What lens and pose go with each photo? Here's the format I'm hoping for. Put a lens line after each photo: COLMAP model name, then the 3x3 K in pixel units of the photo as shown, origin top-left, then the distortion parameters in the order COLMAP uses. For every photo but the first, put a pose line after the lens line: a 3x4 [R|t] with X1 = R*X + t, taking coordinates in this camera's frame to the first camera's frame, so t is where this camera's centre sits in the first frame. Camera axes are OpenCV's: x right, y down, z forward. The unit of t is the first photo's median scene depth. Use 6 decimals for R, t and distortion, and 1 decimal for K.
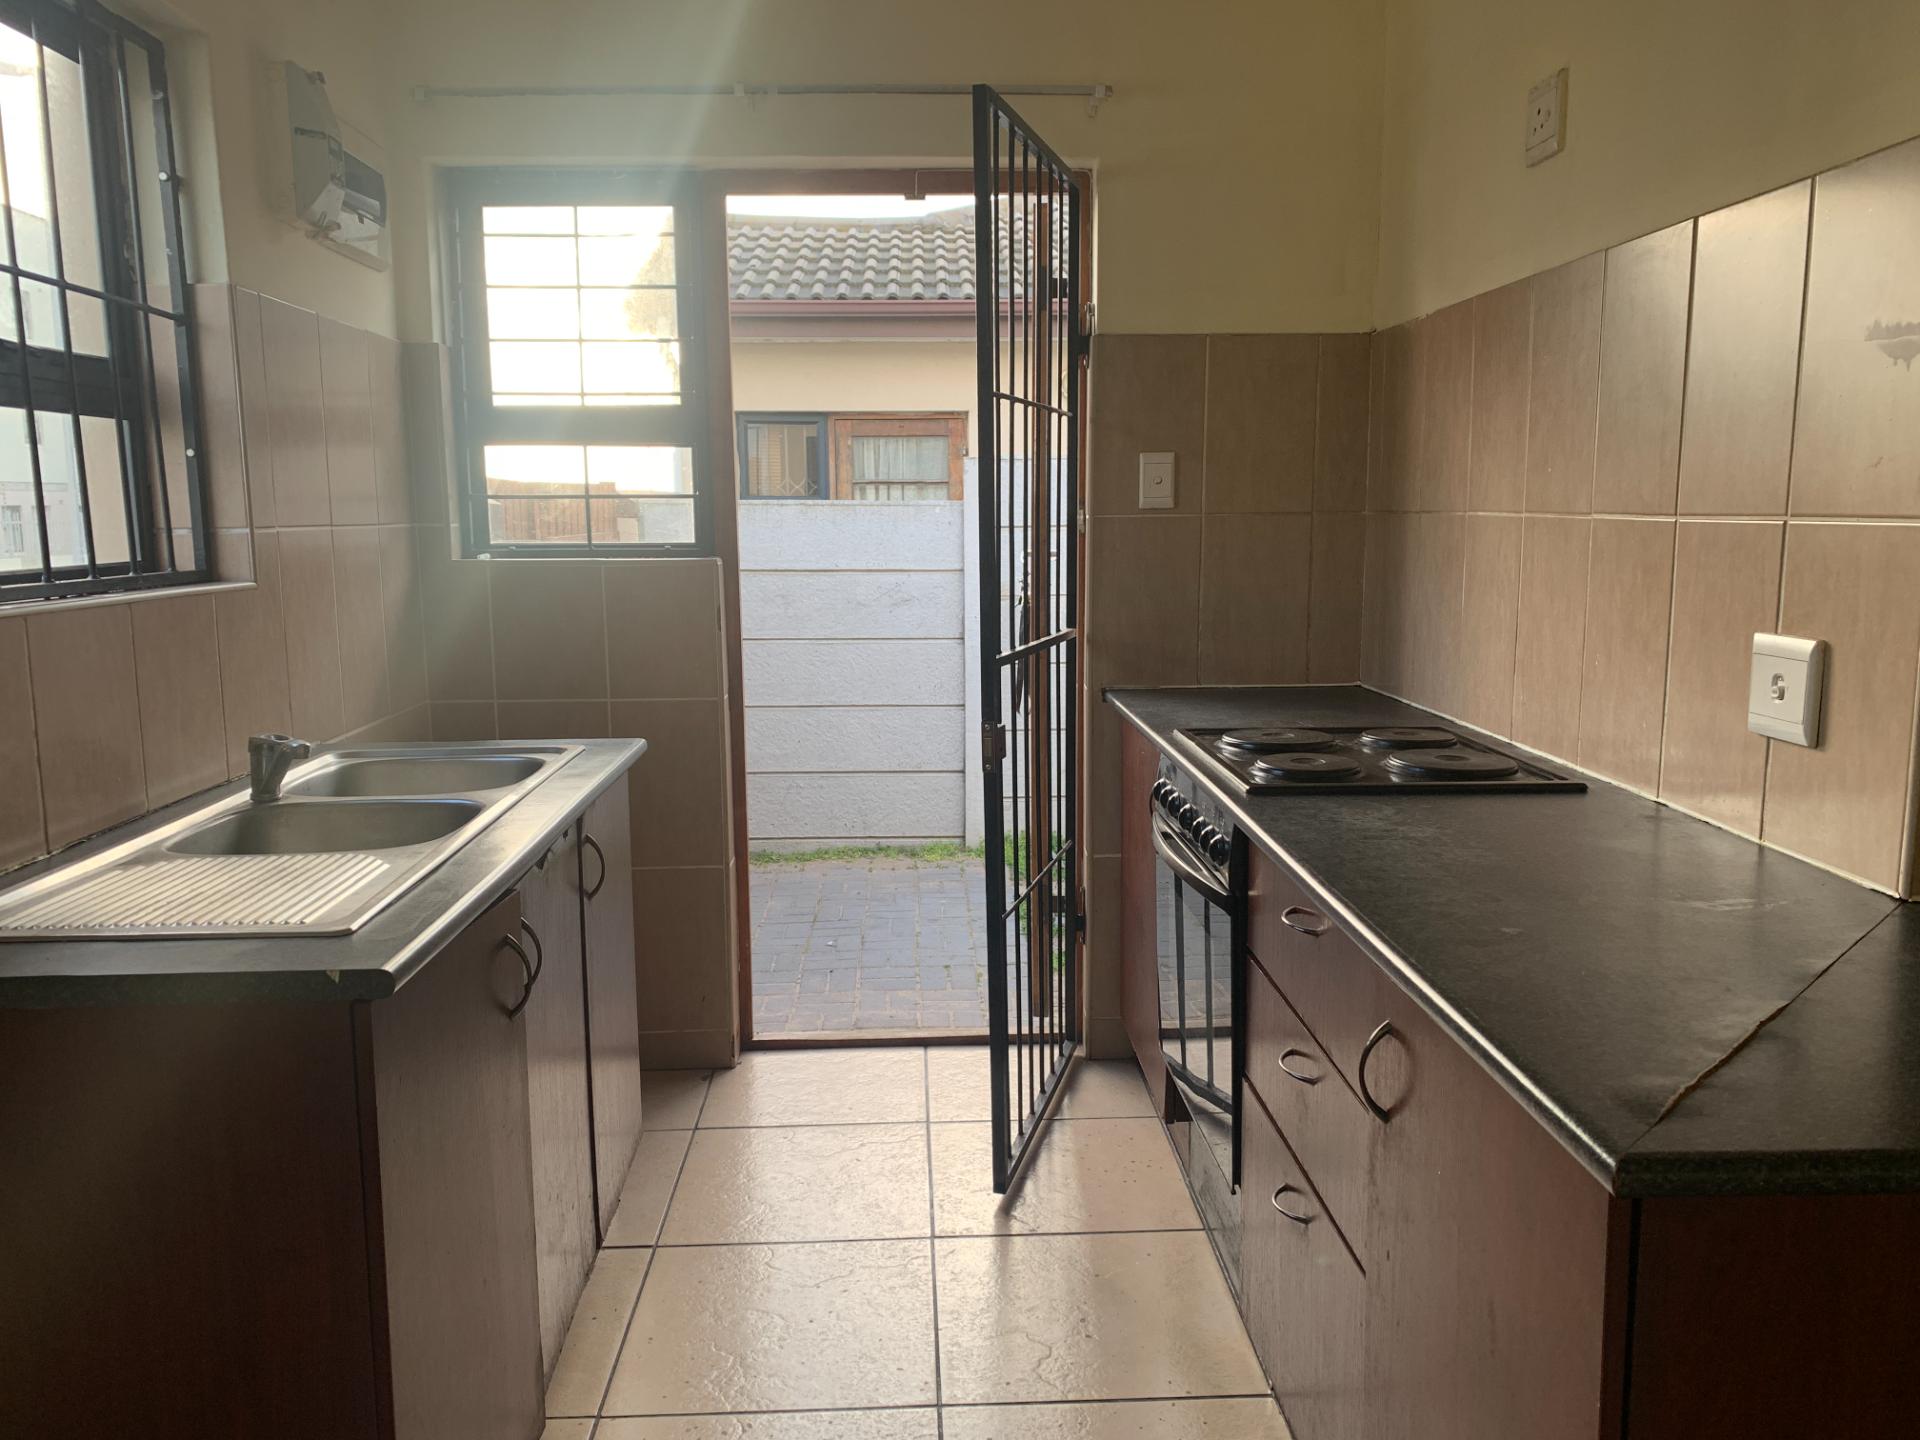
lens RADIAL K [[1466.3, 0, 945.7], [0, 1466.3, 715.3], [0, 0, 1]] dist [0.047769, -0.051830]
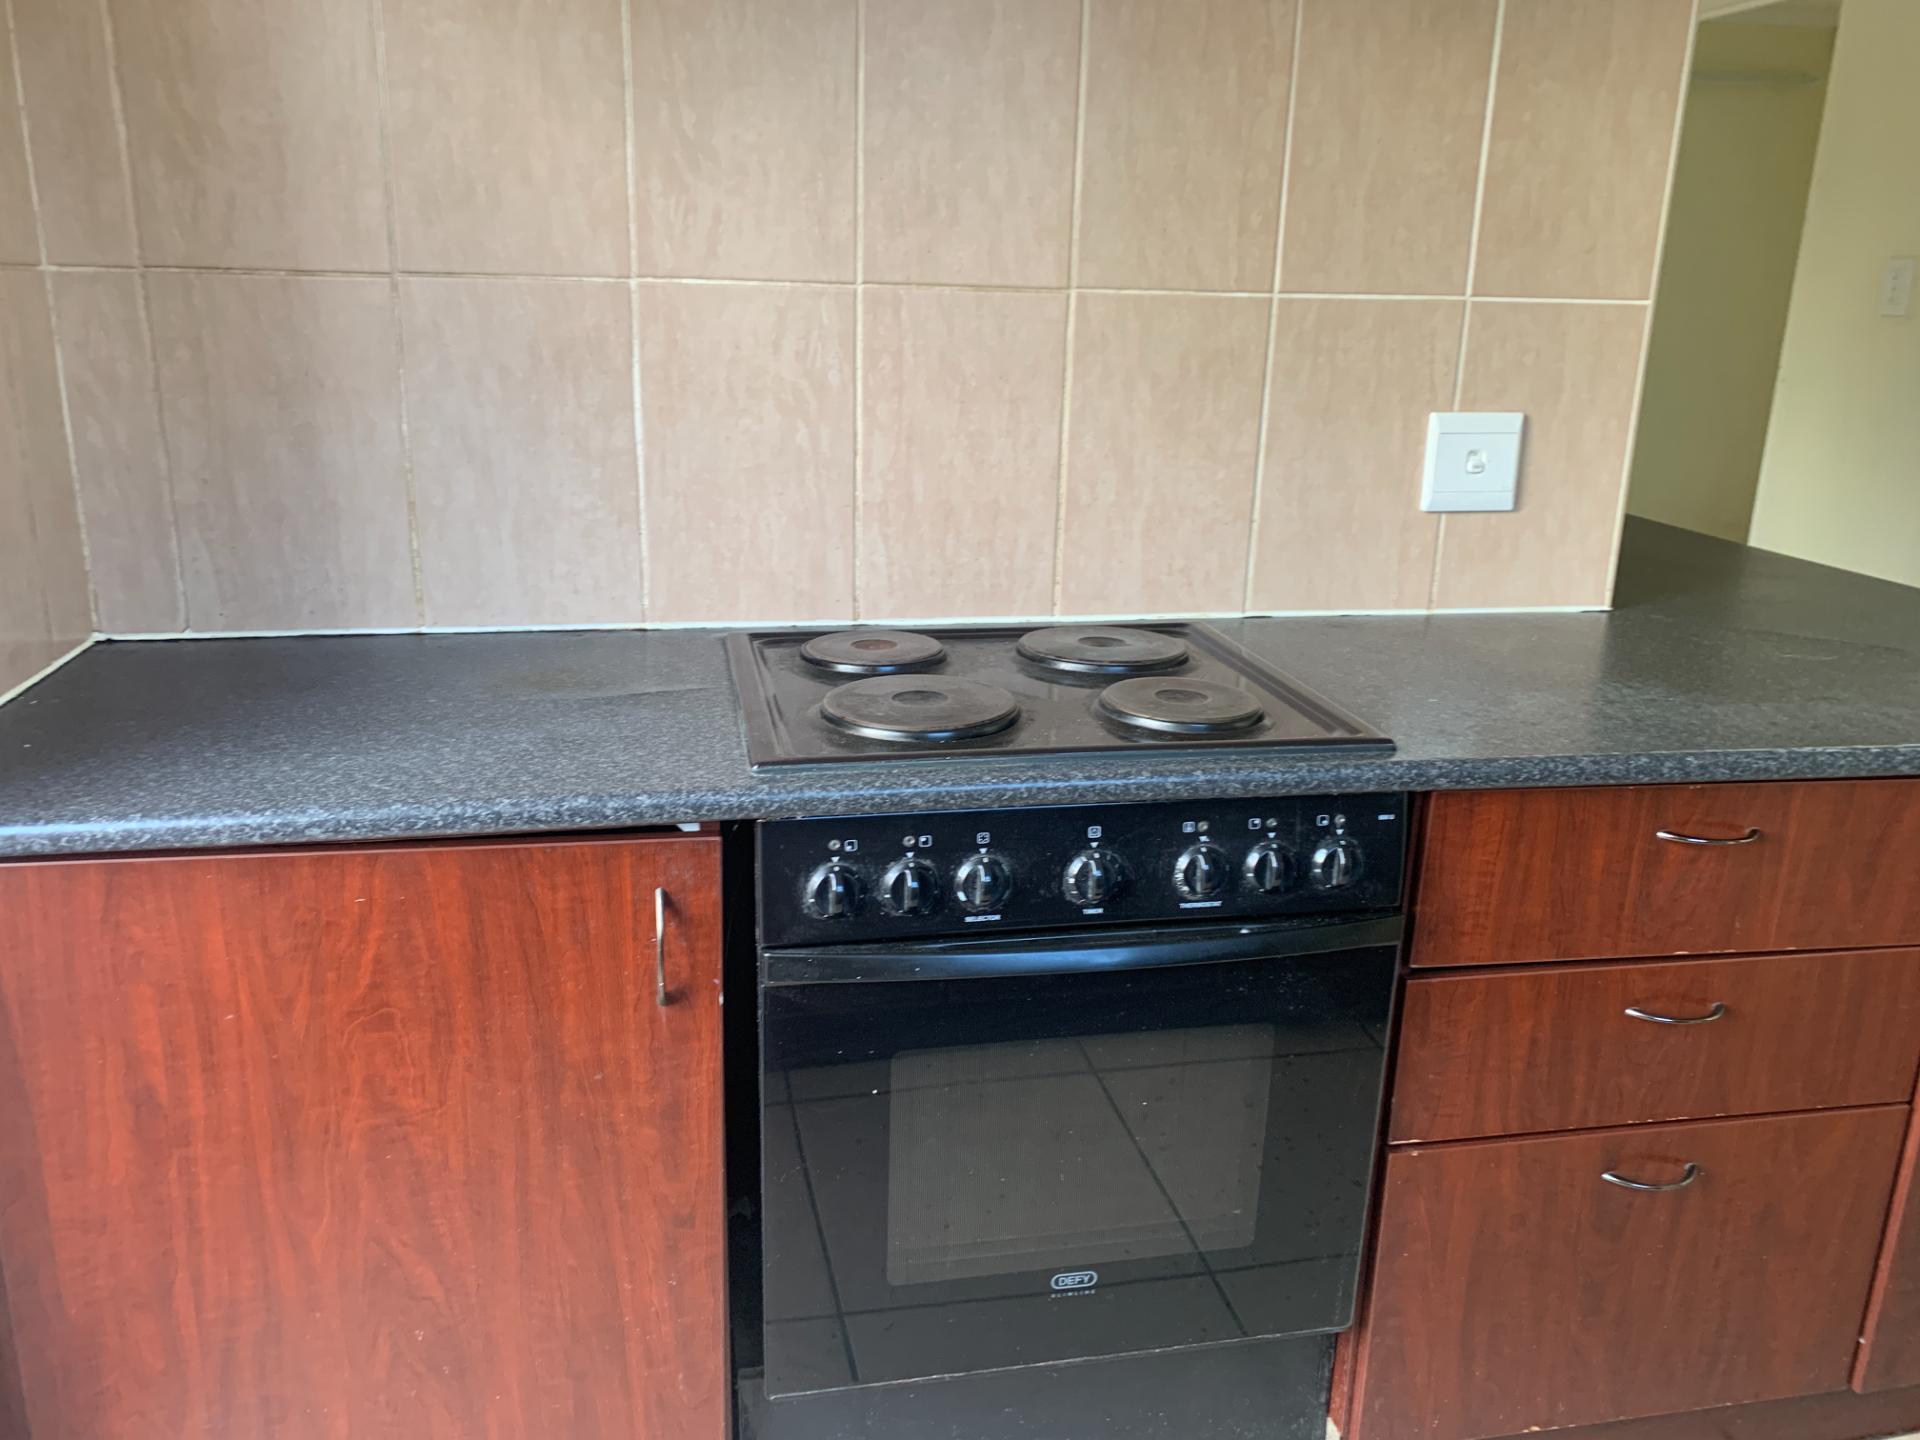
lens RADIAL K [[1466.3, 0, 936.2], [0, 1466.3, 712.8], [0, 0, 1]] dist [0.047769, -0.051830]
pose [[-0.156202, -0.271542, 0.949666, -0.251455], [0.120135, 0.949107, 0.291142, -0.118601], [-0.980392, 0.159565, -0.115631, 0.889974]]
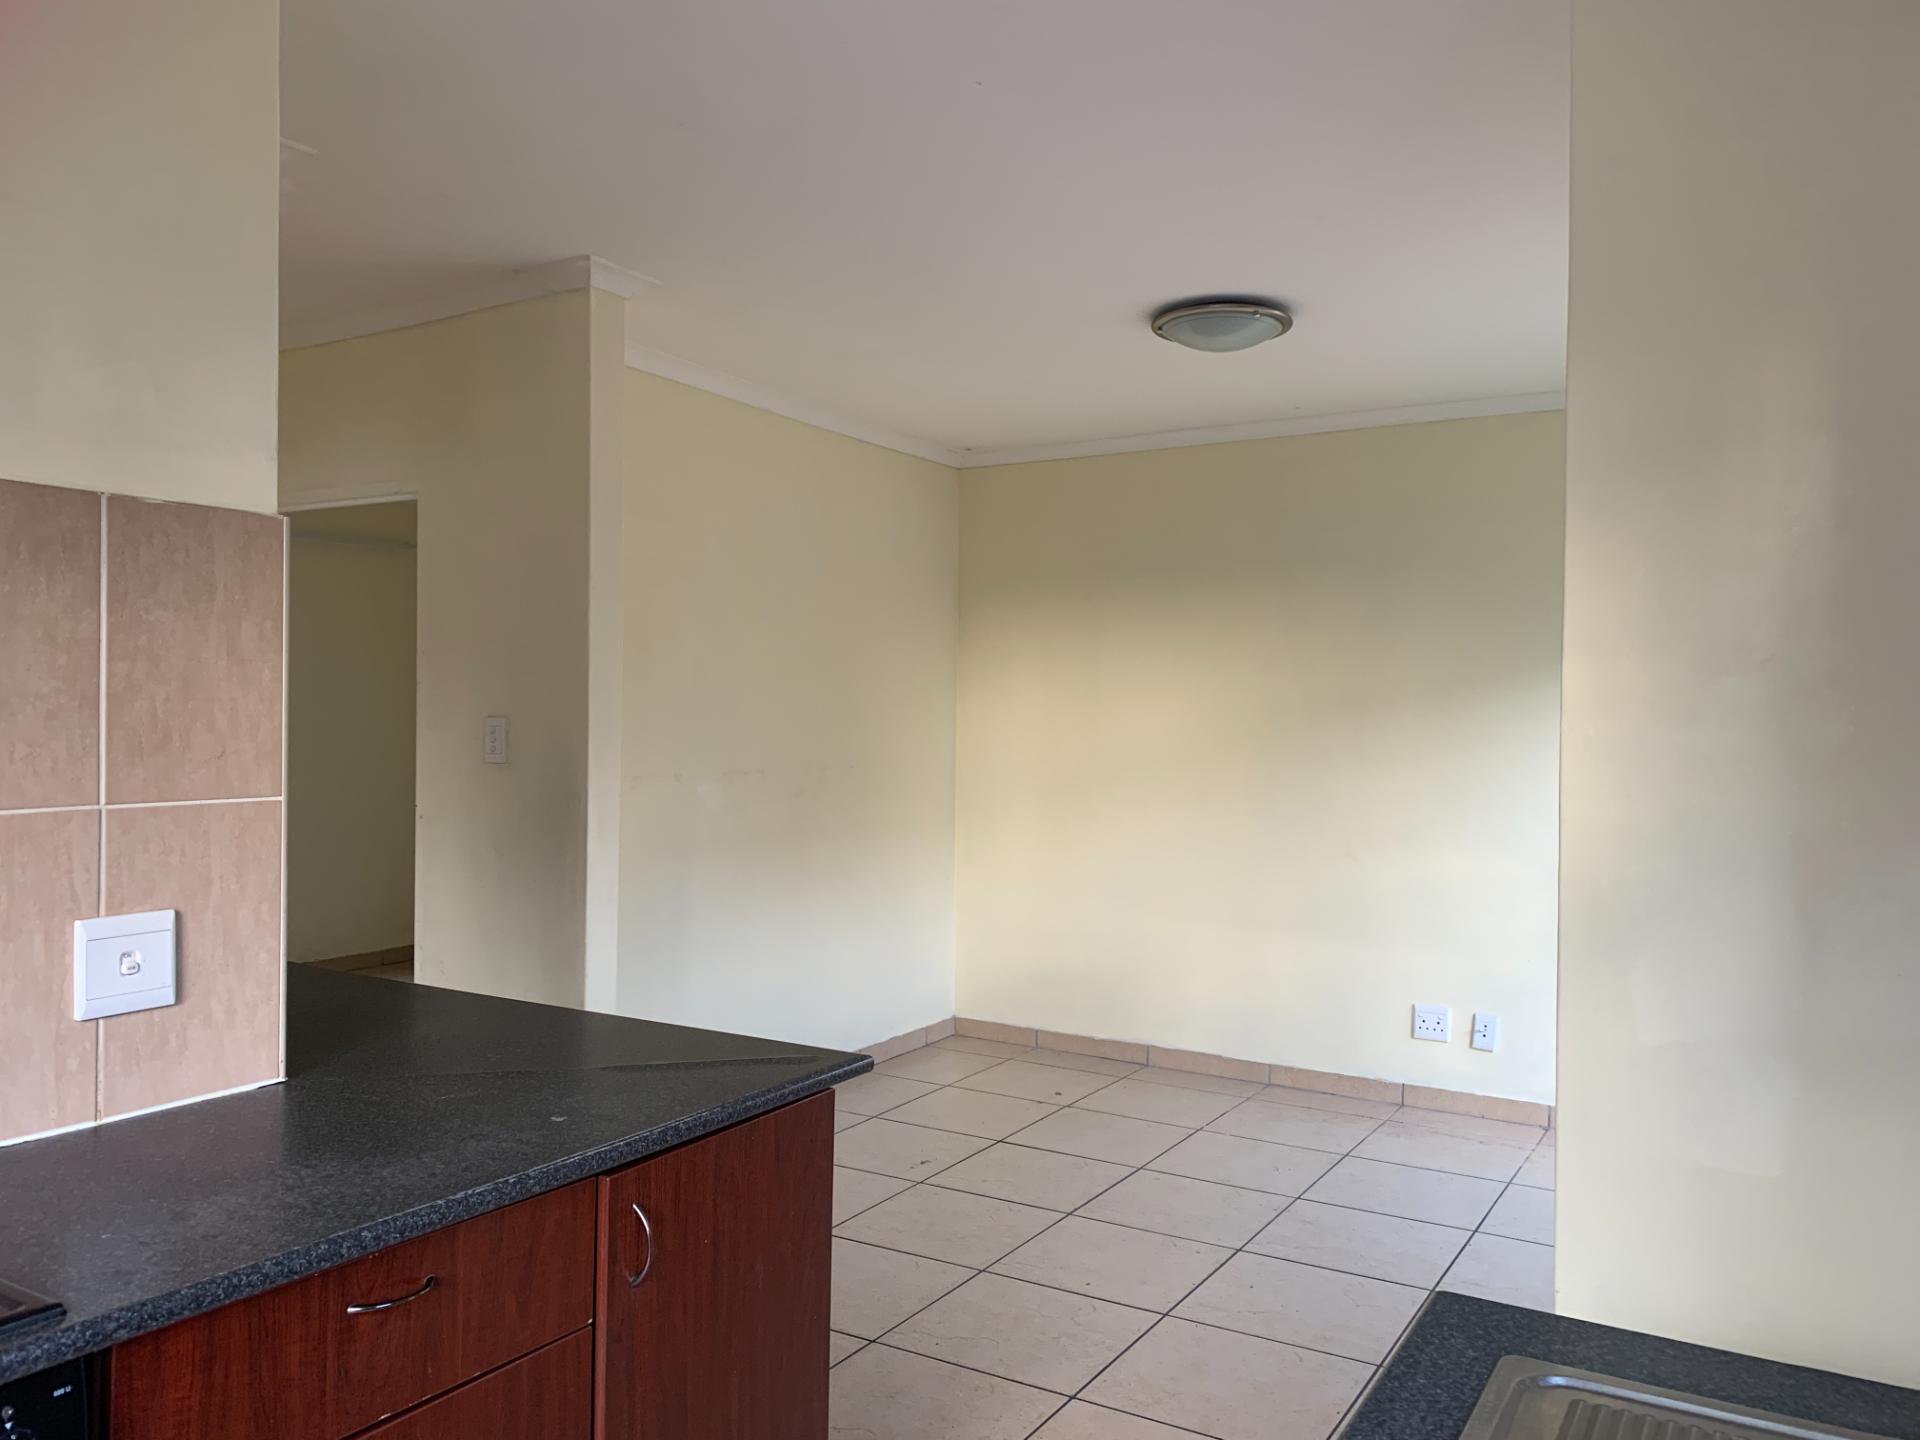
lens RADIAL K [[1466.3, 0, 942.6], [0, 1466.3, 704.6], [0, 0, 1]] dist [0.047769, -0.051830]
pose [[-0.838674, -0.002788, 0.544626, -0.294558], [0.070682, 0.990973, 0.113916, -0.165075], [-0.540028, 0.134034, -0.830906, 0.897663]]
